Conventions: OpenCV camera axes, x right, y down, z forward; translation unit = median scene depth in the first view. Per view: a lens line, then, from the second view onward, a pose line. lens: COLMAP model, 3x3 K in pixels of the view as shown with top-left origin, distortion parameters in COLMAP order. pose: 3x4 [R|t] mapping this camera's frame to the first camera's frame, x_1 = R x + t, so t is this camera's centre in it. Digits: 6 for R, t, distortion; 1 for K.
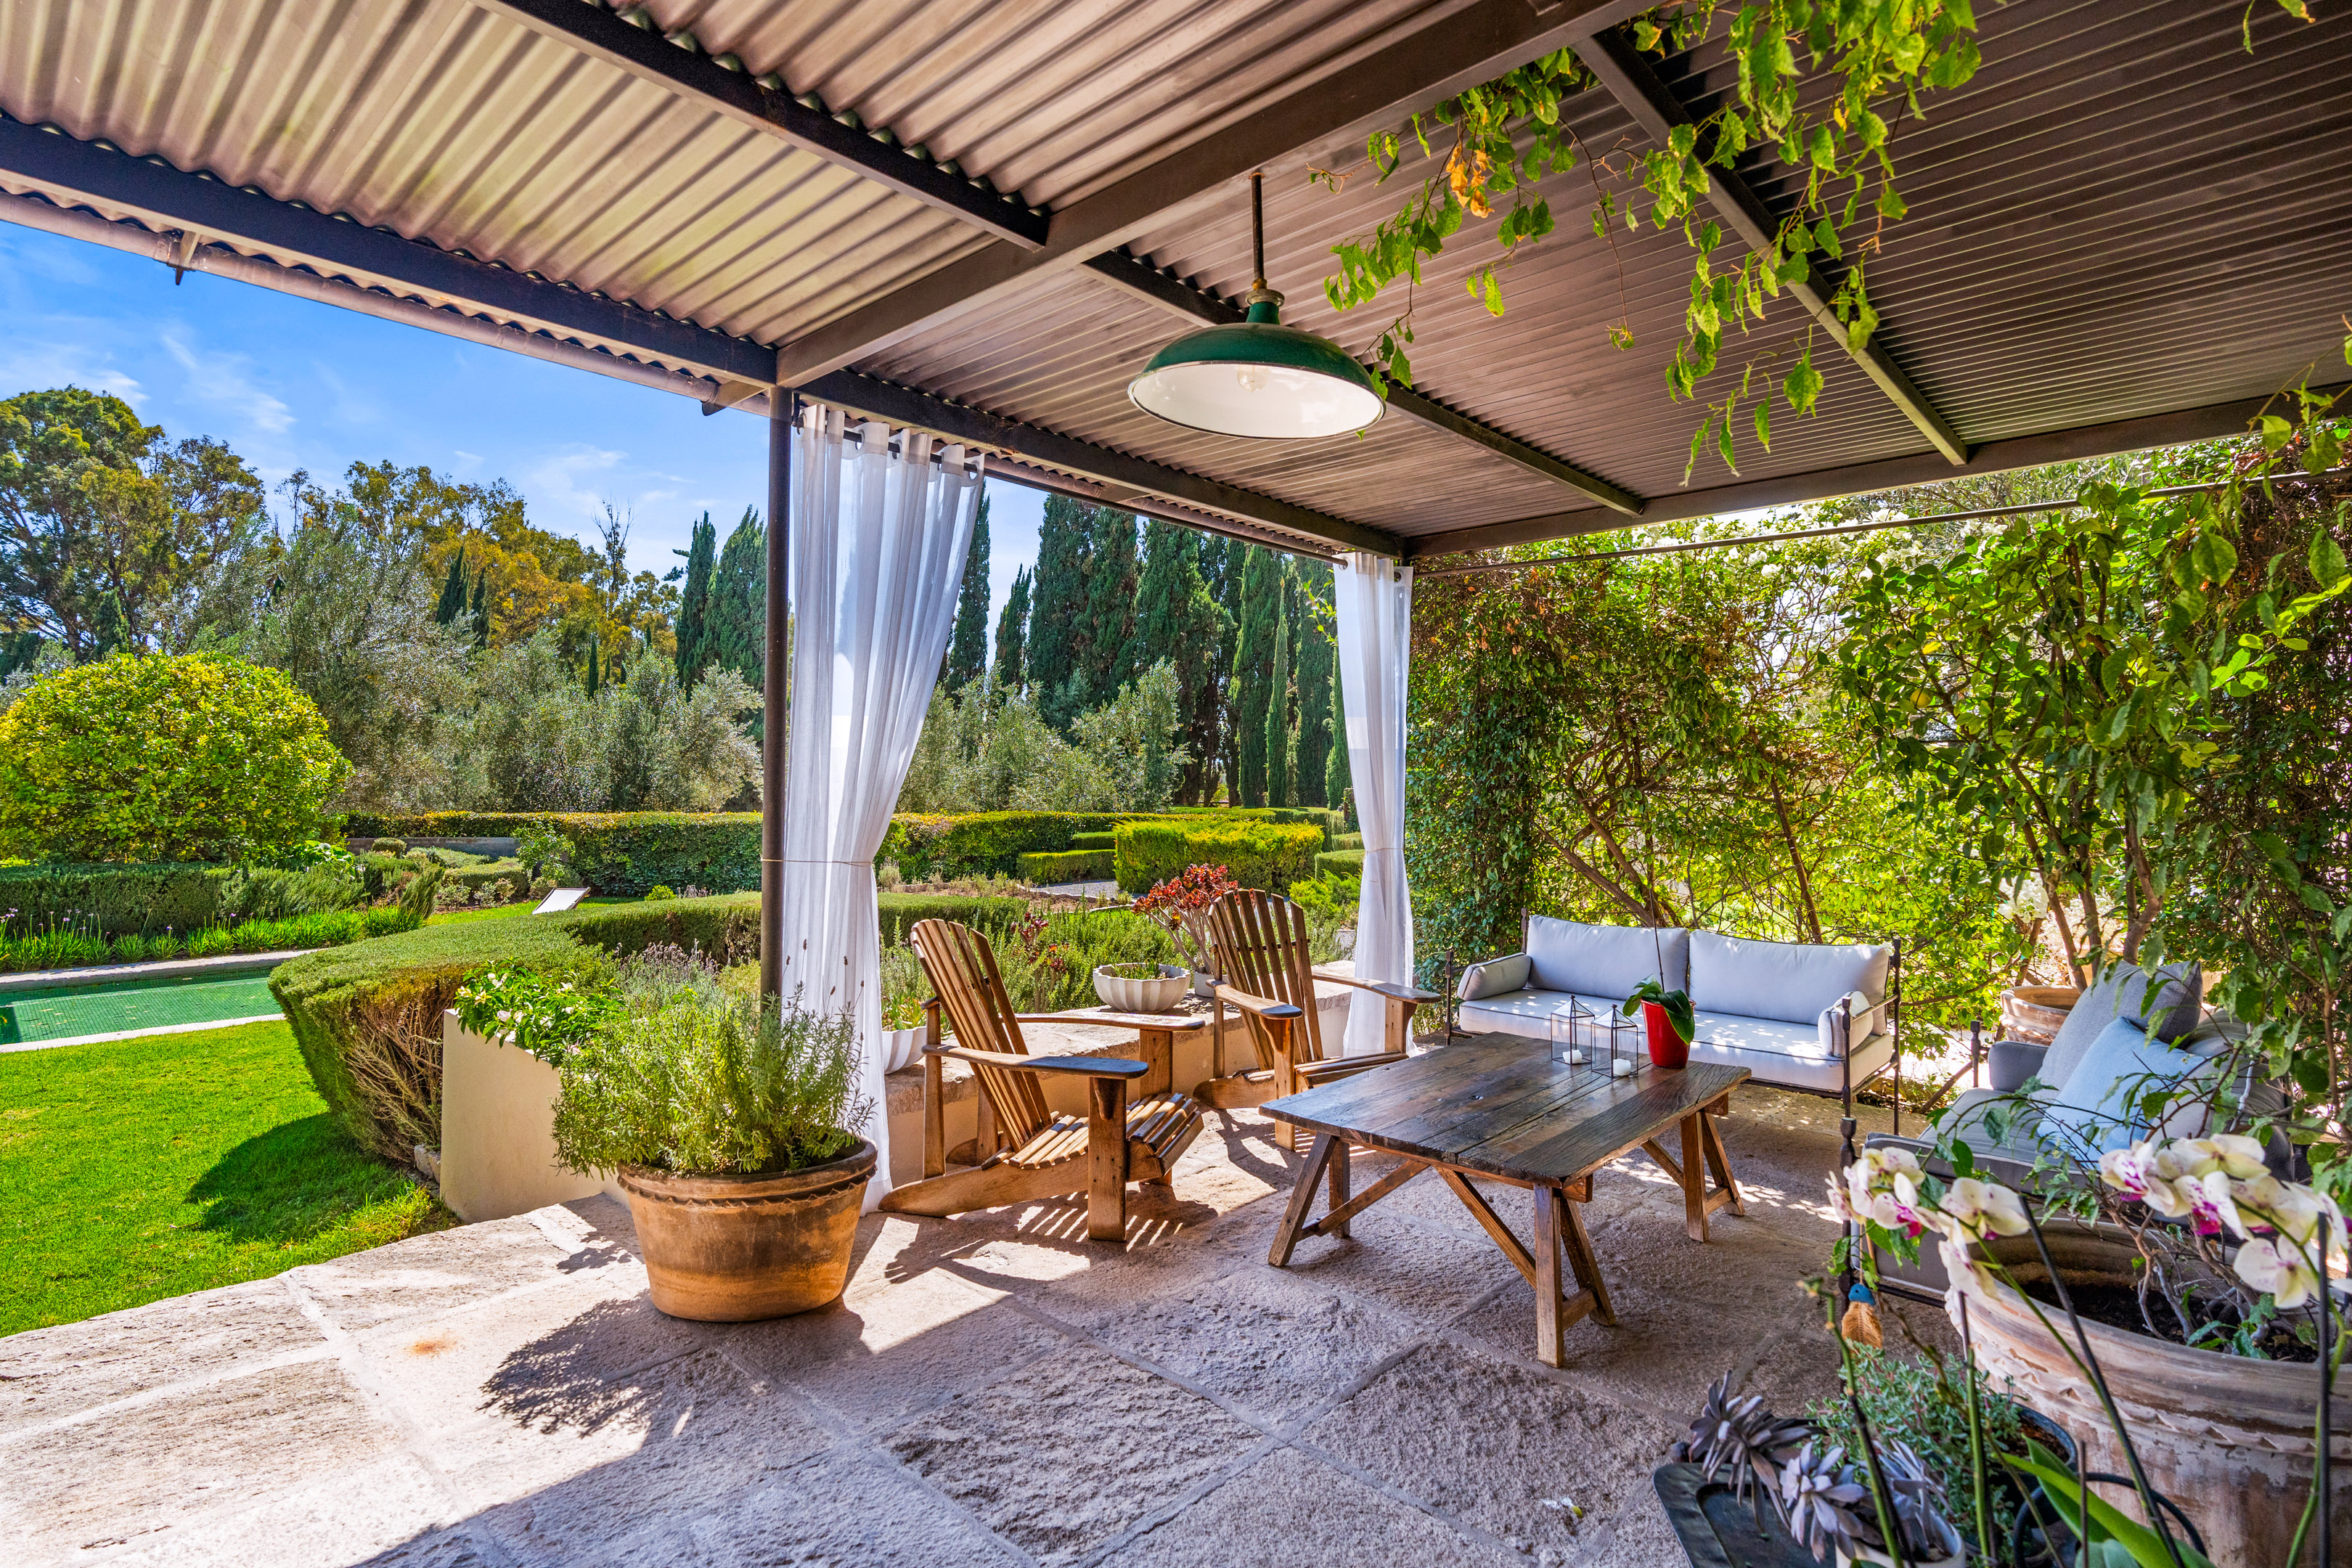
lens RADIAL K [[1161.5, 0, 1177.5], [0, 1161.5, 779.0], [0, 0, 1]] dist [-0.011845, 0.005018]
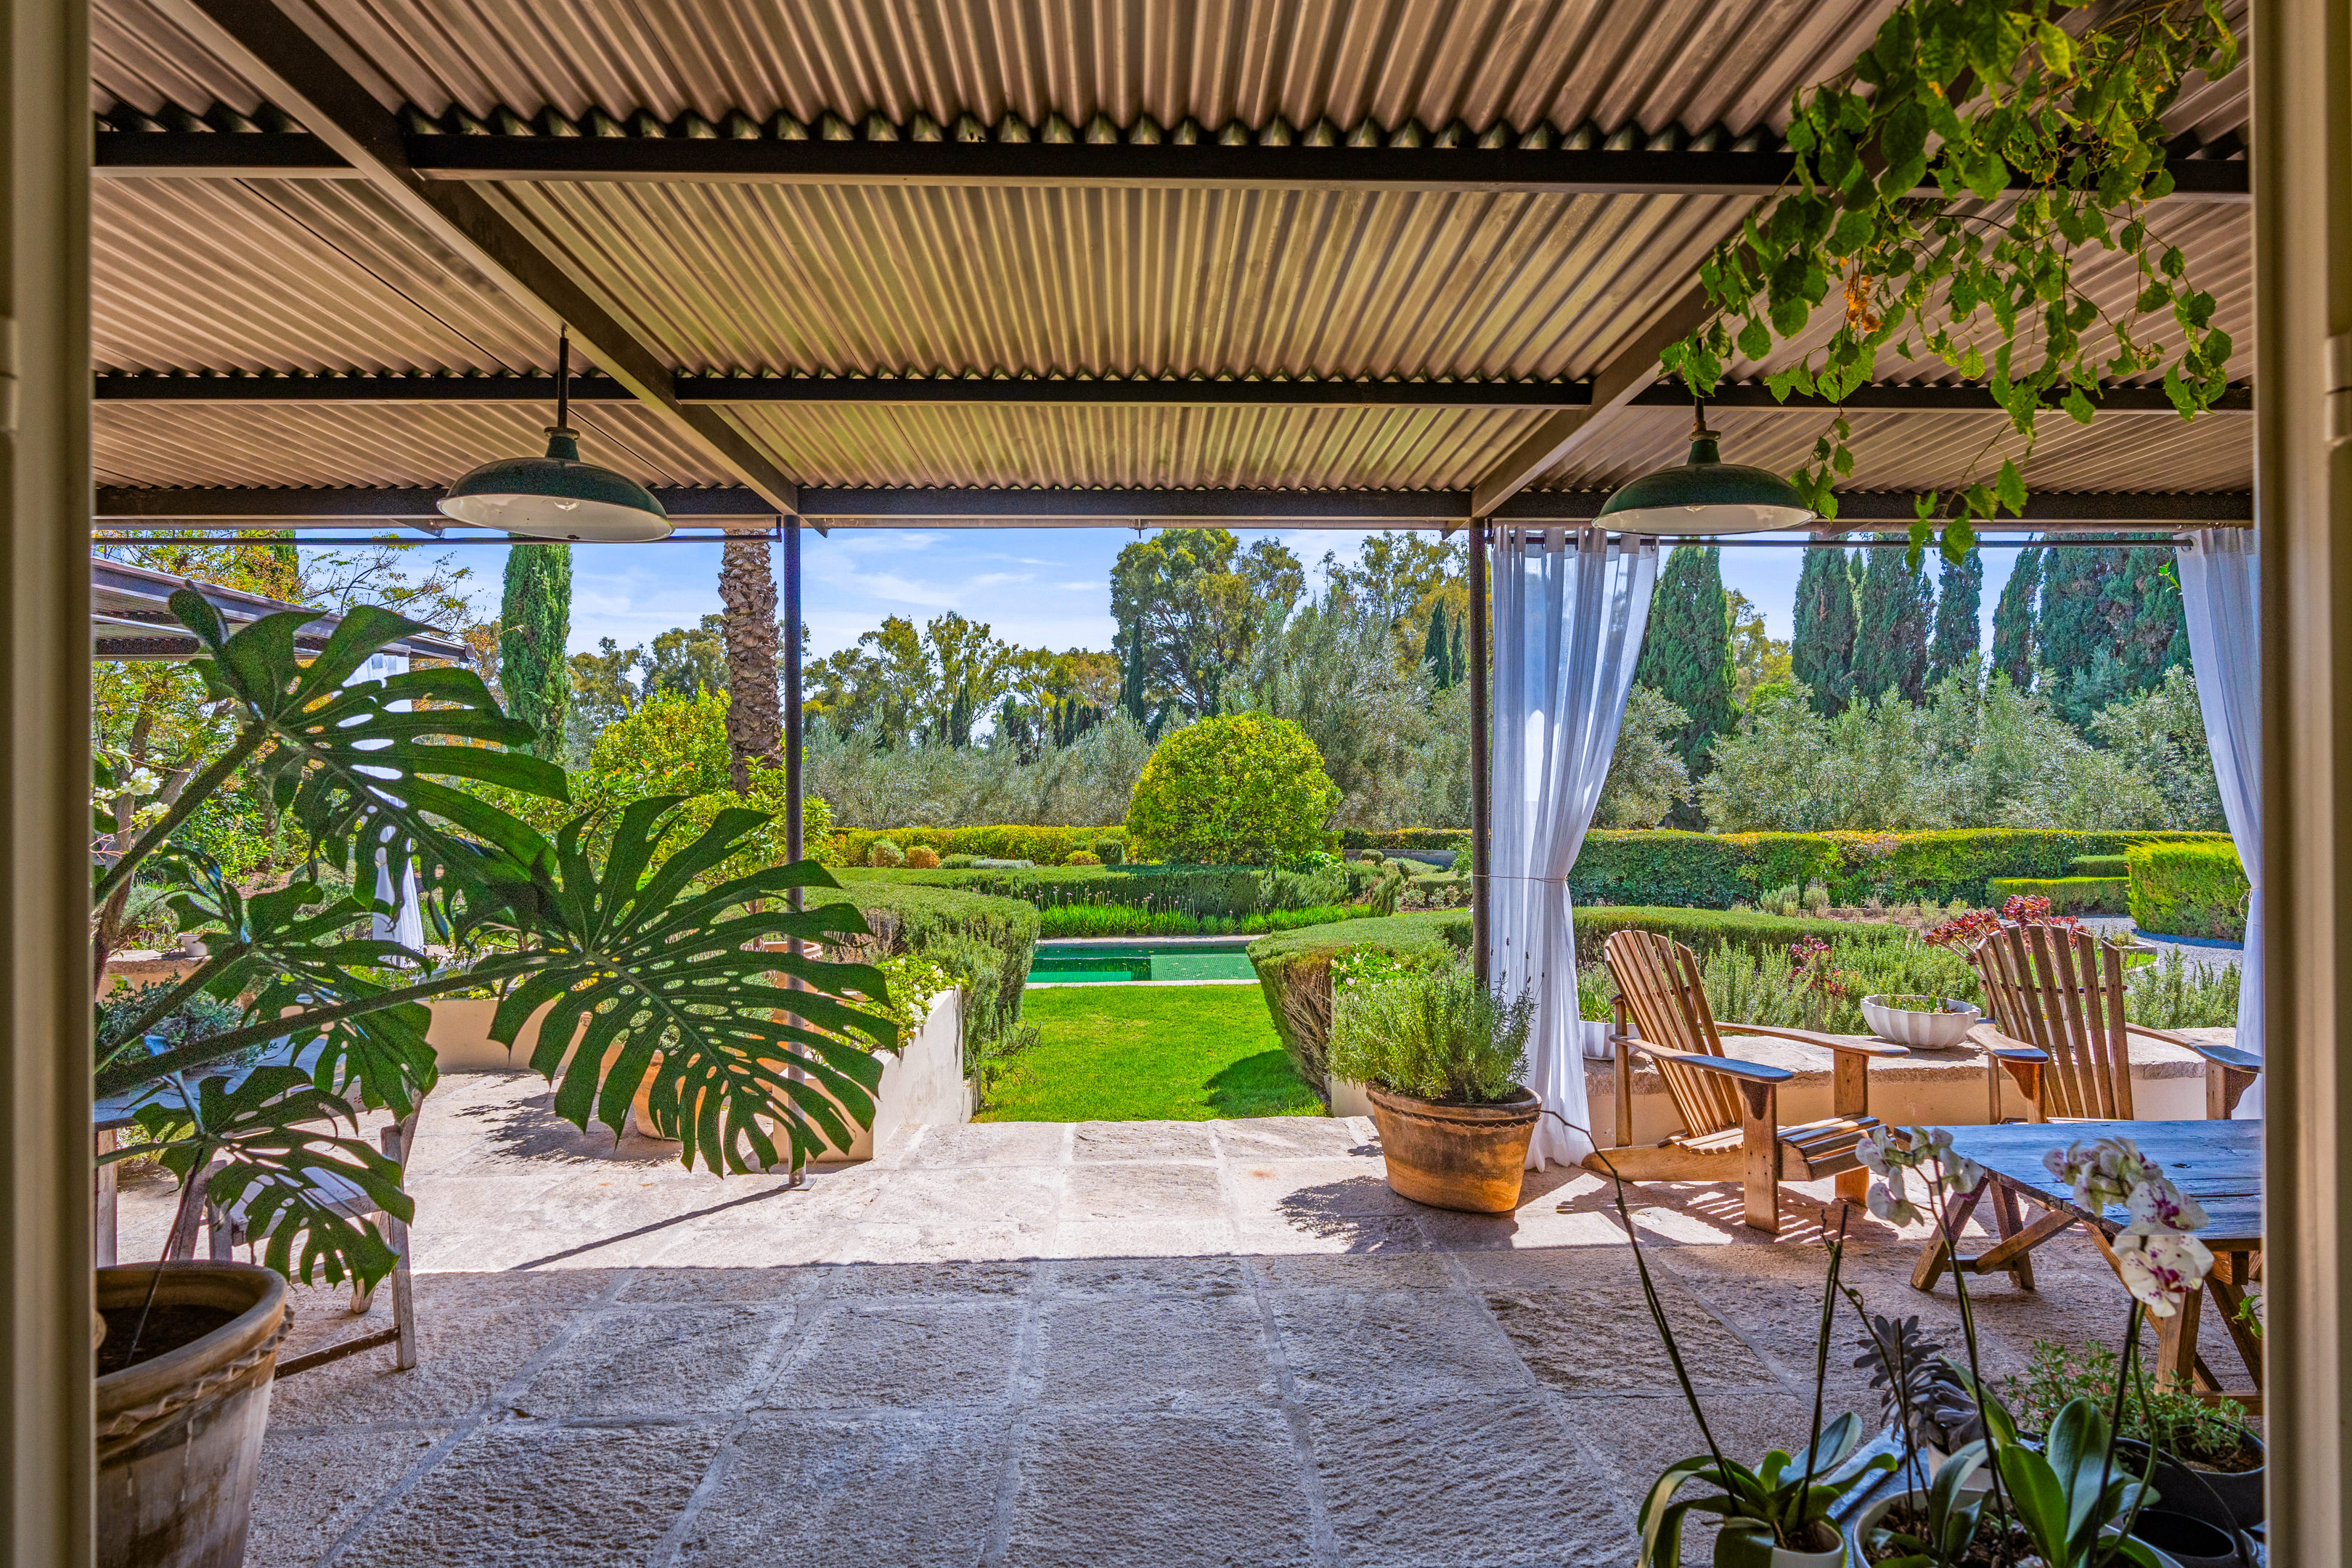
lens RADIAL K [[1161.5, 0, 1170.5], [0, 1161.5, 792.8], [0, 0, 1]] dist [-0.011845, 0.005018]
pose [[0.704295, -0.018740, -0.709660, 0.198002], [0.018071, 0.999801, -0.008468, -0.011440], [0.709677, -0.006860, 0.704494, -0.103415]]
